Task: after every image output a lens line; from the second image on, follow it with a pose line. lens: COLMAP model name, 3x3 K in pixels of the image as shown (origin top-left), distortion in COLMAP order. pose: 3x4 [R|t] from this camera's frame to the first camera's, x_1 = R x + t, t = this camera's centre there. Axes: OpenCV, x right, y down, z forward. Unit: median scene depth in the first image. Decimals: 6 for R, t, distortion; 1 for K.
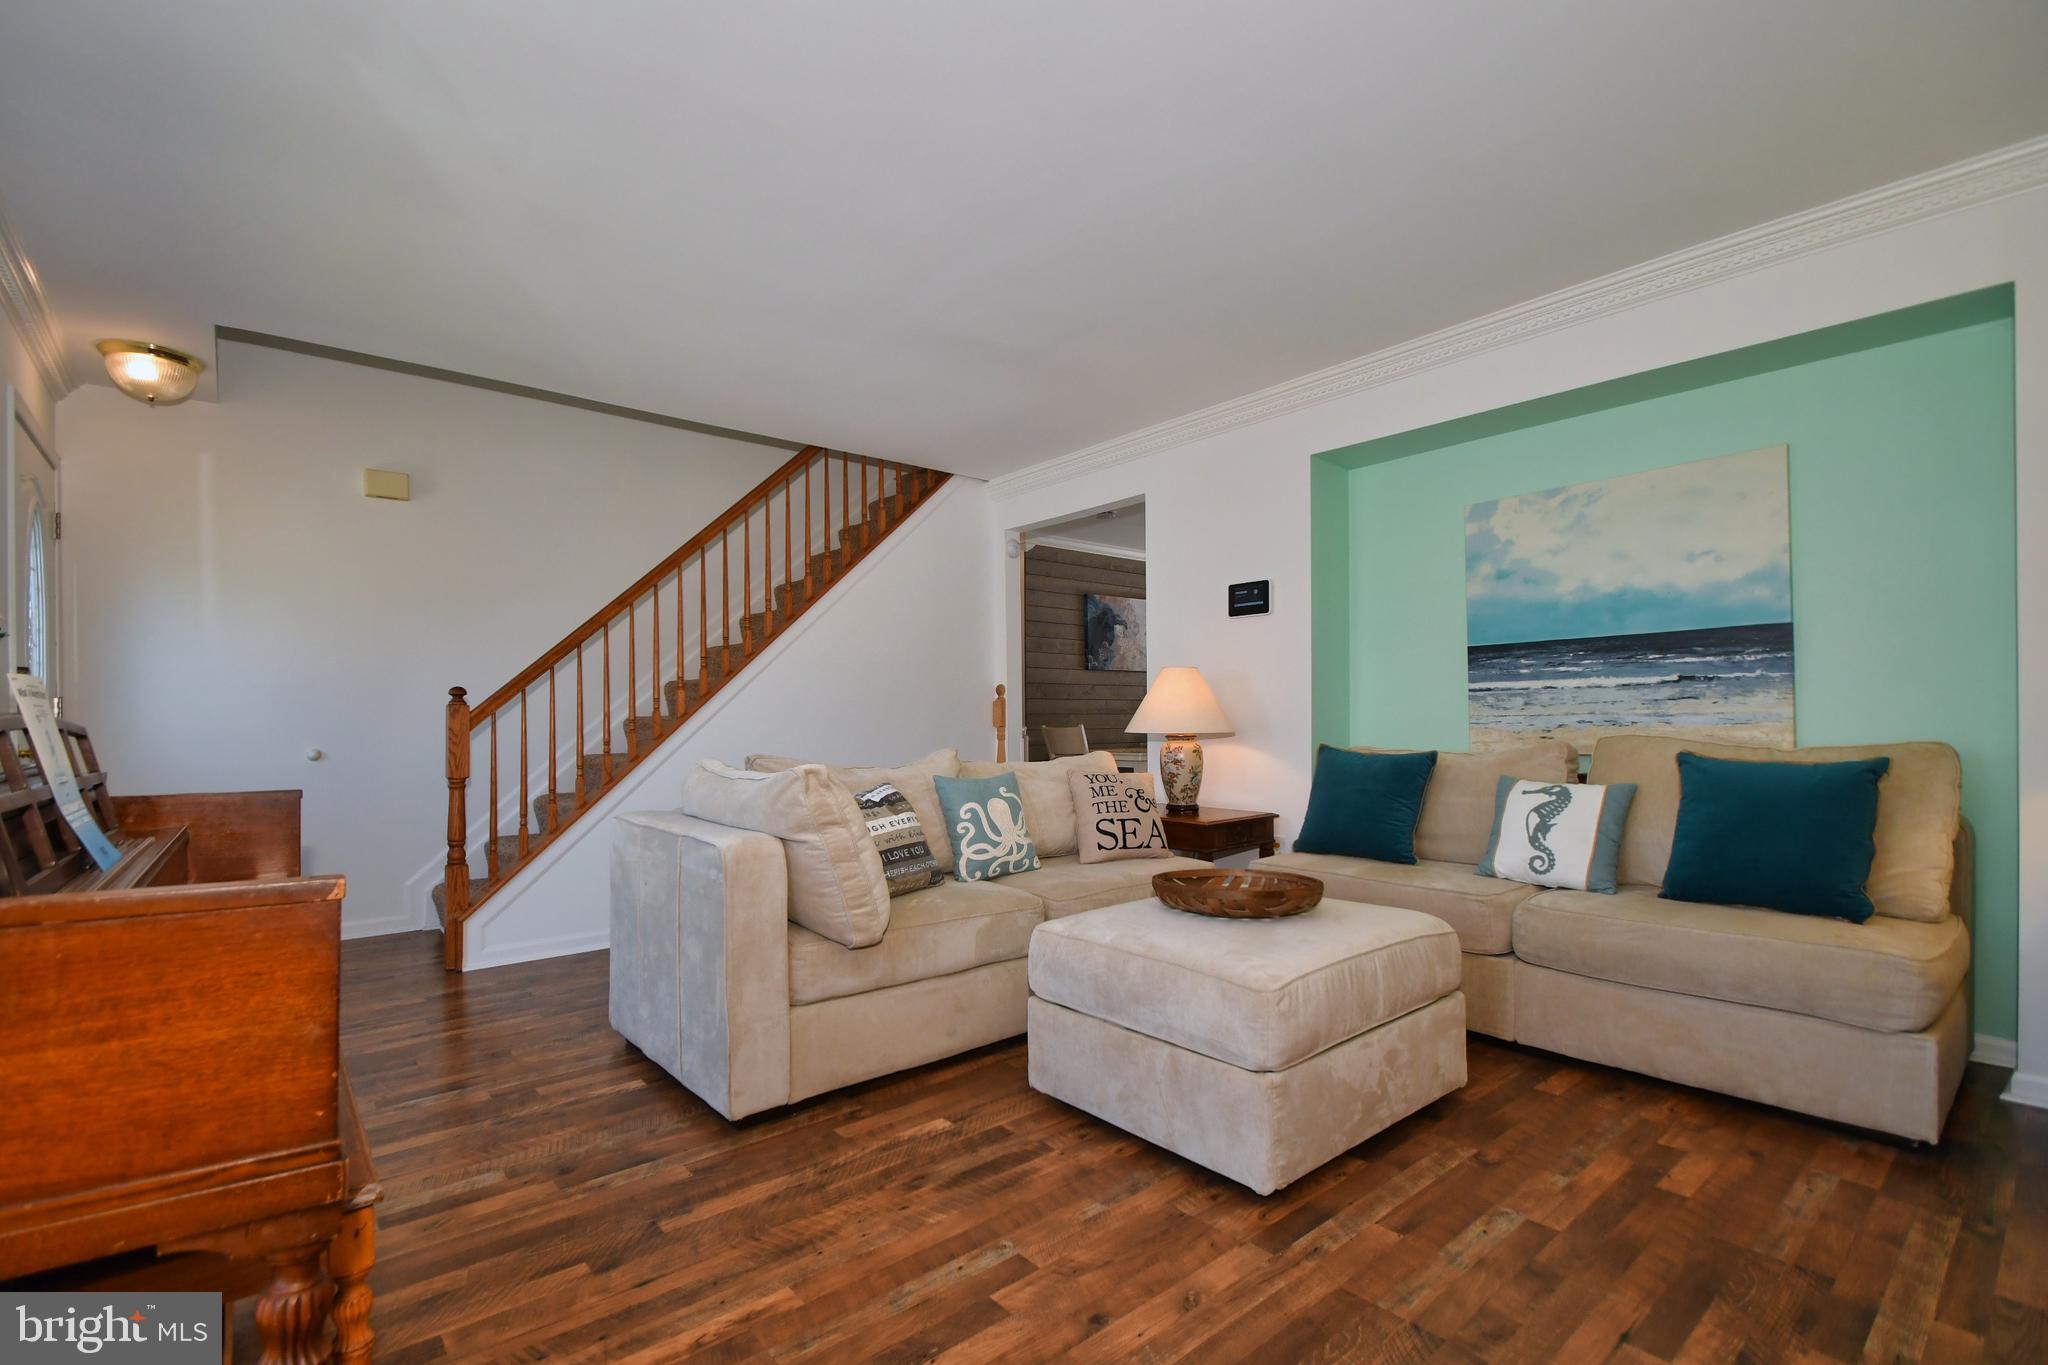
lens RADIAL K [[916.6, 0, 1011.3], [0, 916.6, 719.0], [0, 0, 1]] dist [-0.000024, -0.000434]
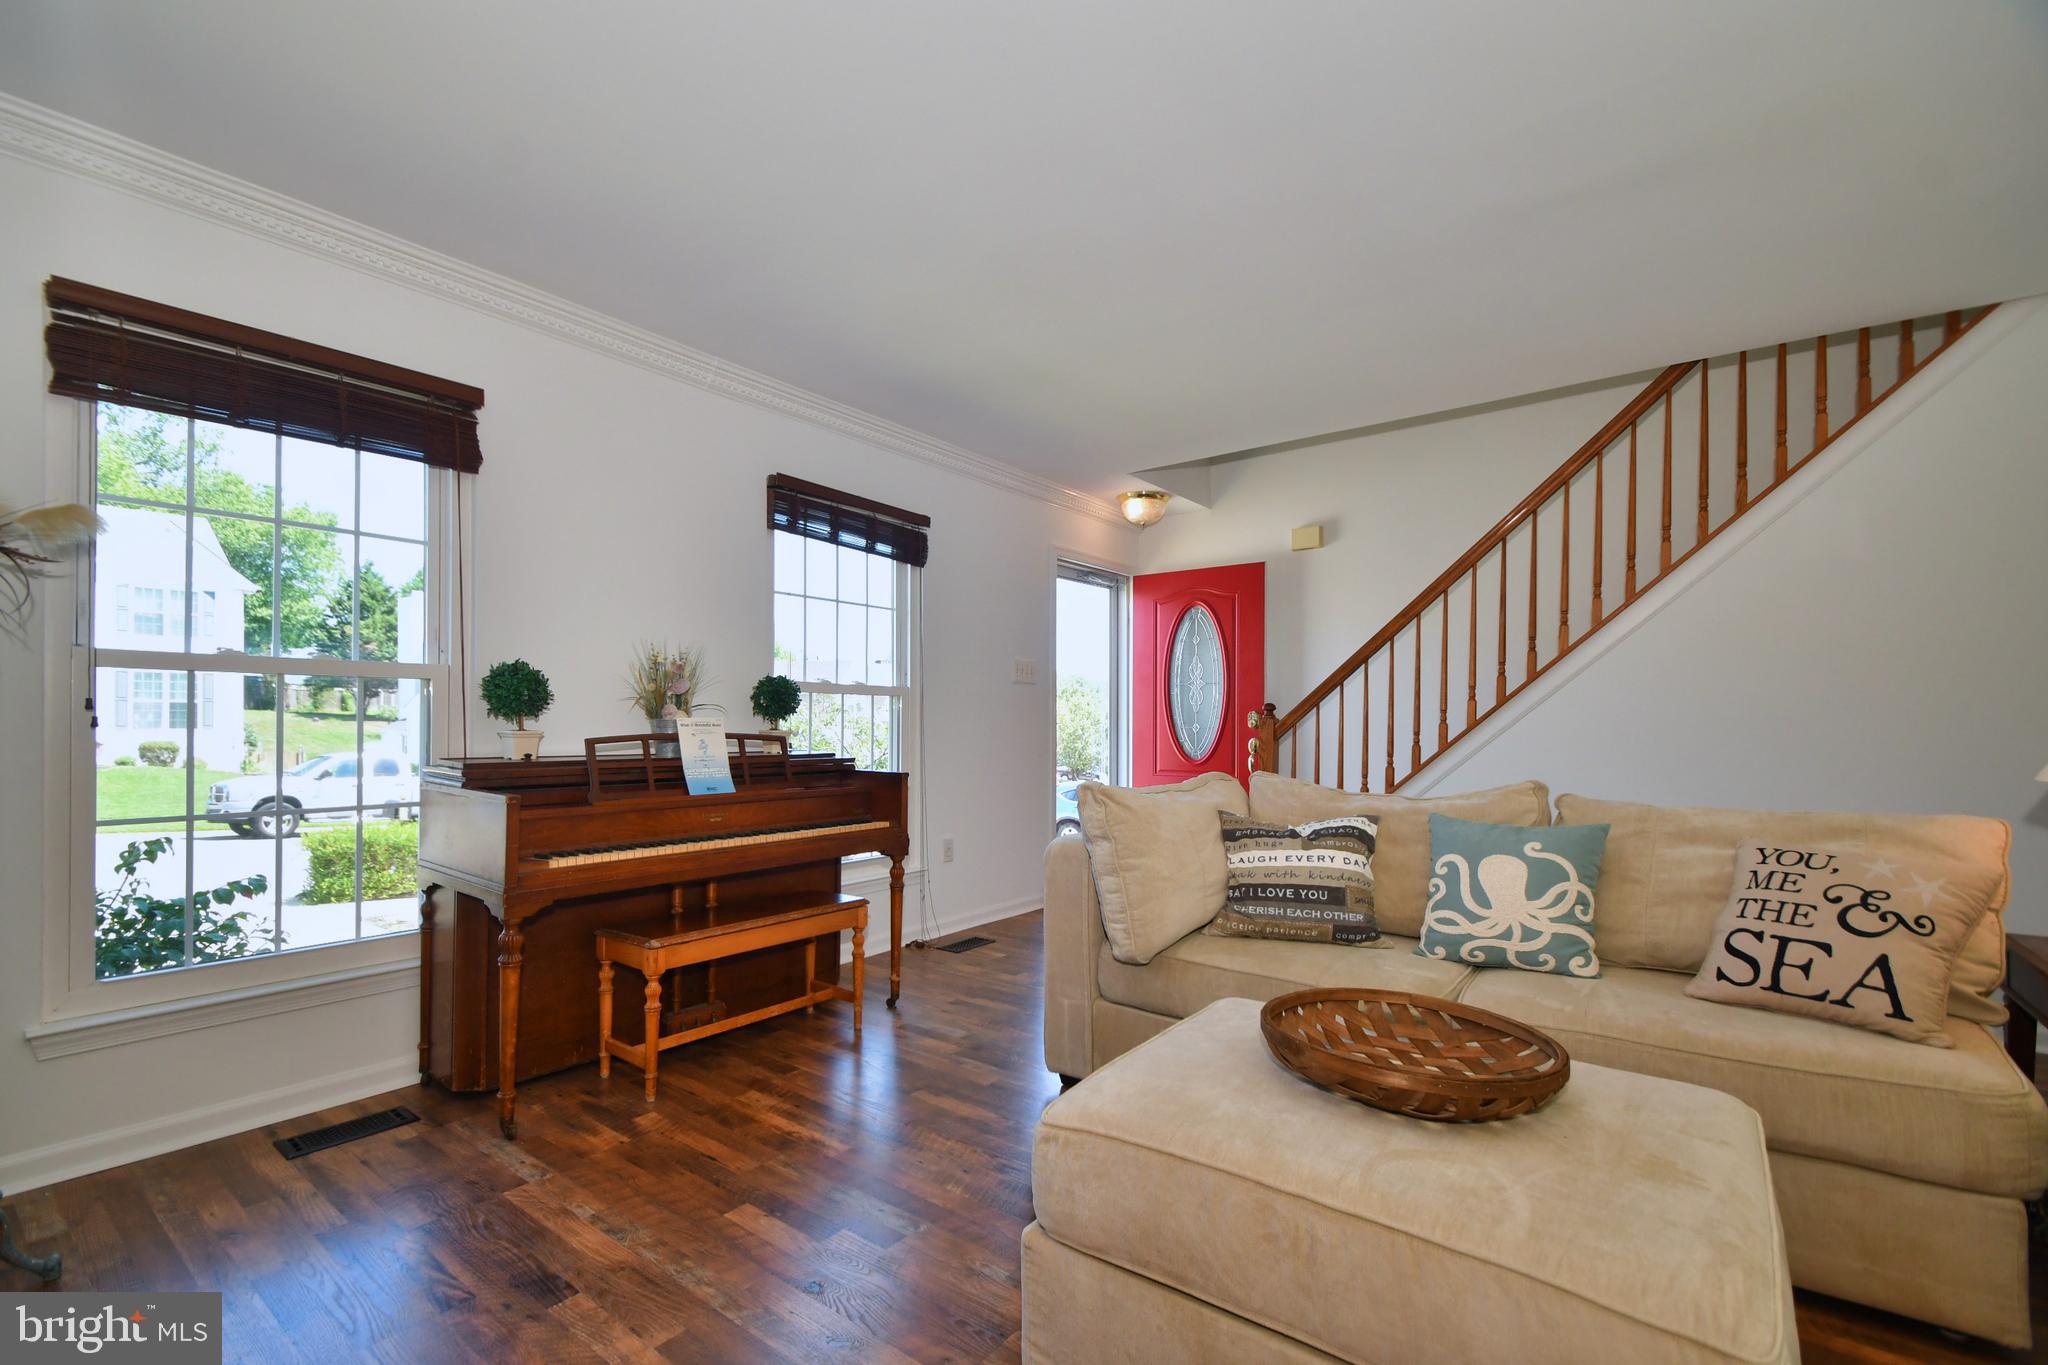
lens RADIAL K [[916.6, 0, 1011.3], [0, 916.6, 719.0], [0, 0, 1]] dist [-0.000024, -0.000434]
pose [[0.204519, 0.005989, -0.978844, 0.553463], [-0.002582, 0.999981, 0.005579, -0.020147], [0.978859, 0.001386, 0.204530, 0.449524]]
